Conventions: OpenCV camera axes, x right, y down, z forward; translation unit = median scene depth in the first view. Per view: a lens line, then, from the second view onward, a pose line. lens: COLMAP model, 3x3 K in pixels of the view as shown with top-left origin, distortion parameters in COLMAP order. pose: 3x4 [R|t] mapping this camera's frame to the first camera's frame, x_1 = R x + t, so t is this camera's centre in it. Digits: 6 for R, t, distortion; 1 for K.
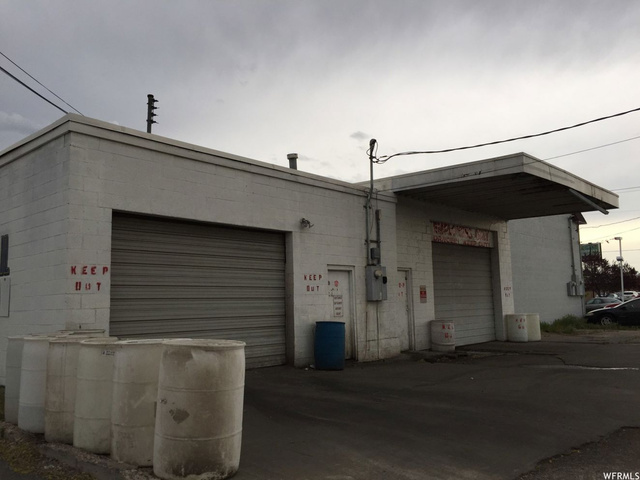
lens RADIAL K [[539.3, 0, 320.0], [0, 539.3, 240.0], [0, 0, 1]] dist [0.140816, 0.002557]
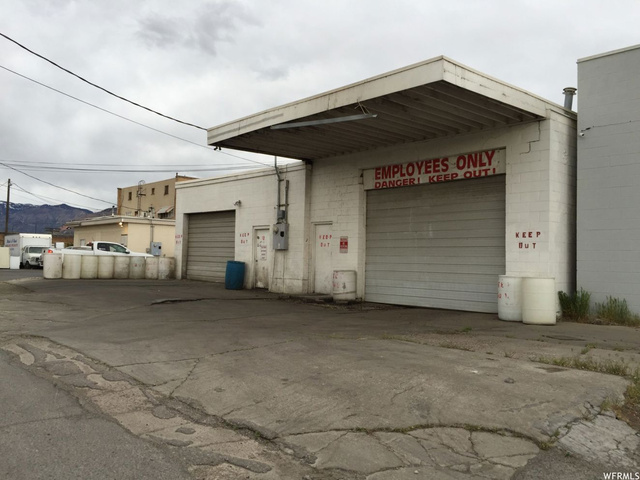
lens RADIAL K [[539.3, 0, 320.0], [0, 539.3, 240.0], [0, 0, 1]] dist [0.140816, 0.002557]
pose [[-0.082888, -0.036420, -0.995893, 0.762909], [0.073729, 0.996369, -0.042574, 0.081721], [0.993828, -0.076955, -0.079902, 0.645135]]
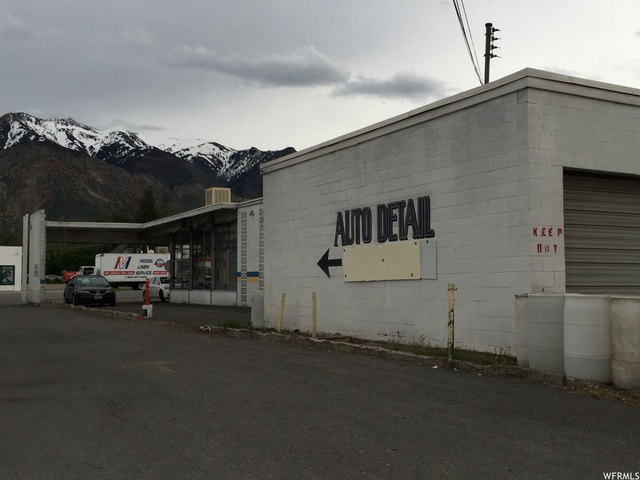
lens RADIAL K [[751.9, 0, 320.0], [0, 751.9, 240.0], [0, 0, 1]] dist [0.087455, -0.002433]
pose [[0.962057, -0.001643, -0.272842, -0.430620], [0.019611, 0.997812, 0.063143, -0.021978], [0.272141, -0.066098, 0.959984, -0.366727]]
